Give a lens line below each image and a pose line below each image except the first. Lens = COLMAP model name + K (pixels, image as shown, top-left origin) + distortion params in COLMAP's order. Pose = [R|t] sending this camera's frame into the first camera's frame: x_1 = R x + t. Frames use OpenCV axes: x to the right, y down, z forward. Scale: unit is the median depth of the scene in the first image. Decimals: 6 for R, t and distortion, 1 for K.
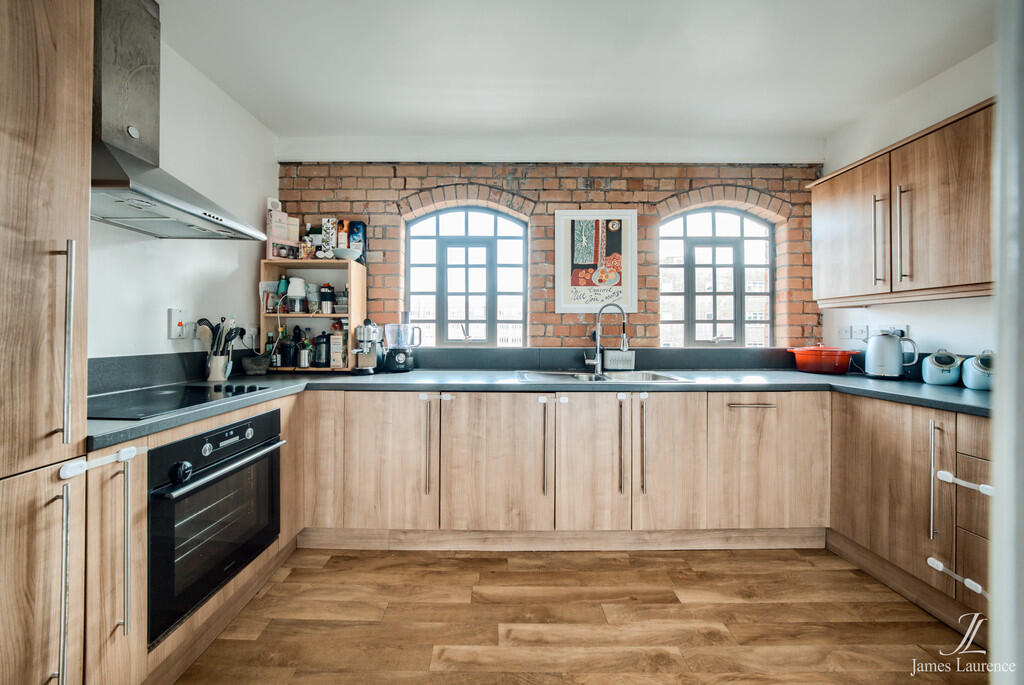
lens RADIAL K [[347.0, 0, 514.6], [0, 347.0, 332.2], [0, 0, 1]] dist [-0.001354, 0.000021]
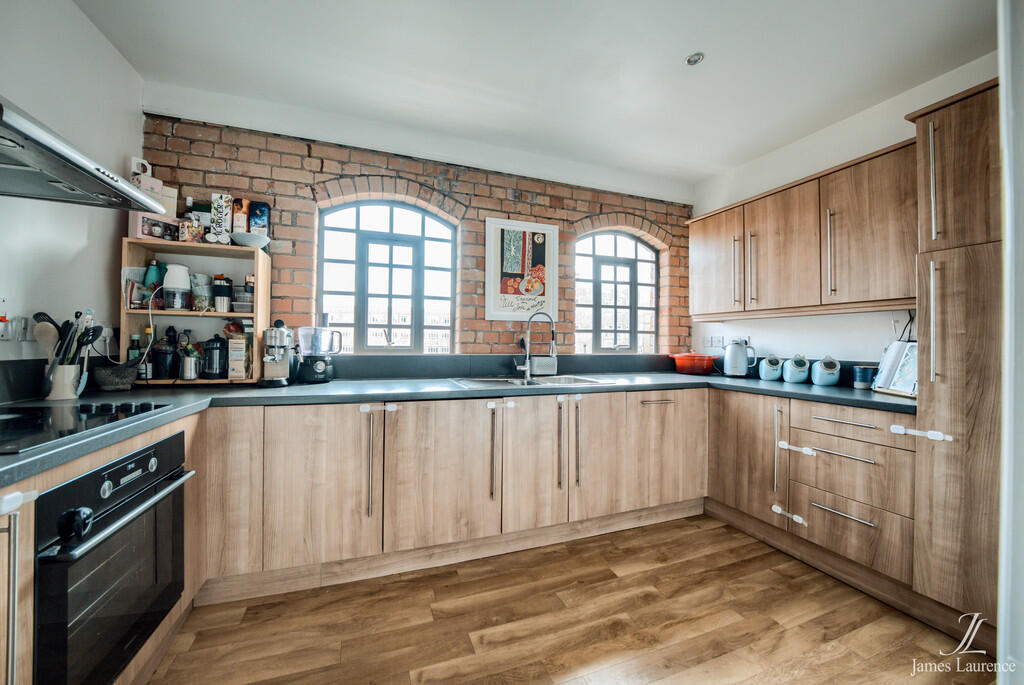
lens RADIAL K [[358.6, 0, 508.6], [0, 358.6, 339.8], [0, 0, 1]] dist [-0.010531, -0.000017]
pose [[0.946194, 0.010658, 0.323423, -0.188235], [-0.008887, 0.999936, -0.006952, 0.011065], [-0.323477, 0.003704, 0.946229, 0.004597]]
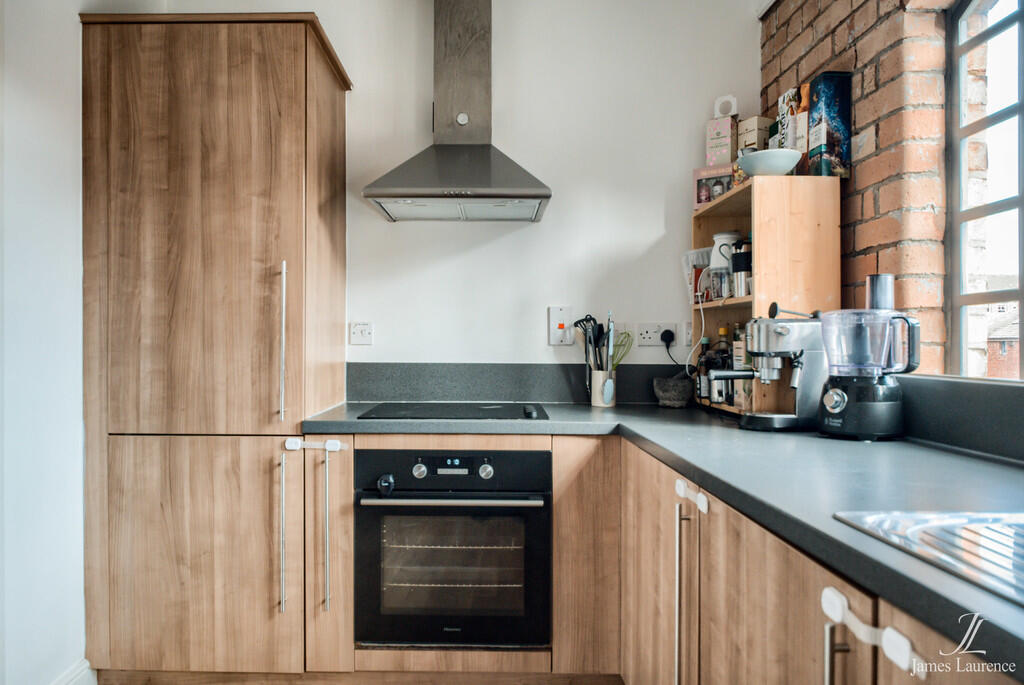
lens RADIAL K [[764.0, 0, 512.0], [0, 764.0, 342.5], [0, 0, 1]] dist [0.007899, 0.001709]
pose [[-0.027826, -0.004887, -0.999601, 0.573881], [-0.000800, 0.999988, -0.004866, 0.017279], [0.999612, 0.000664, -0.027830, 0.736164]]
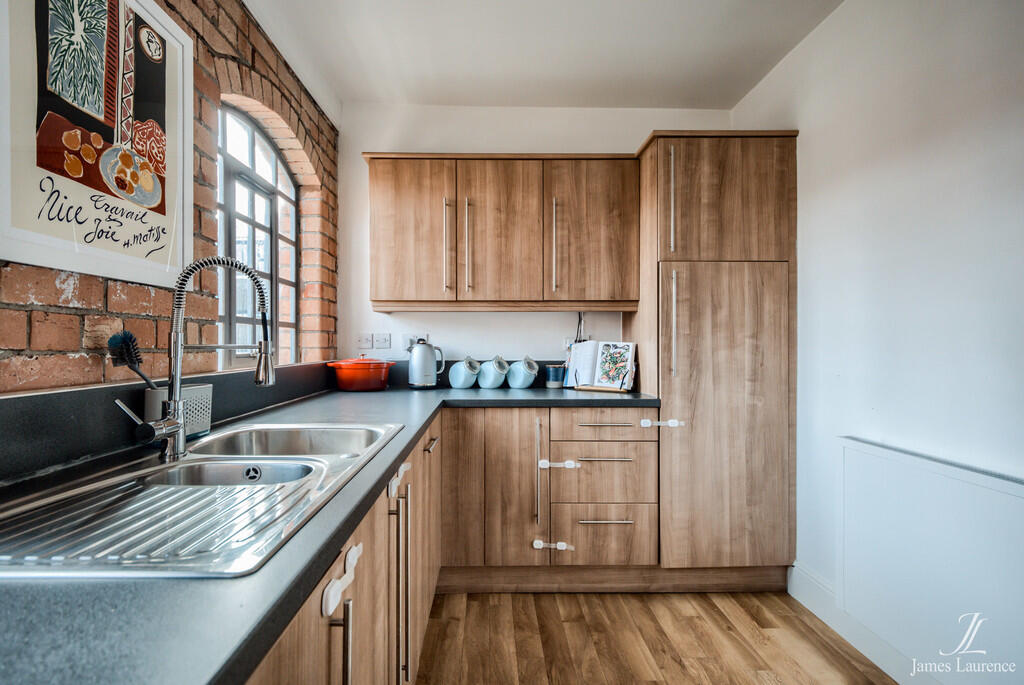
lens RADIAL K [[464.7, 0, 492.2], [0, 464.7, 342.0], [0, 0, 1]] dist [0.013313, -0.000076]
pose [[0.049902, 0.003200, 0.998749, -0.234675], [-0.000773, 0.999995, -0.003166, 0.007744], [-0.998754, -0.000614, 0.049905, 0.782718]]
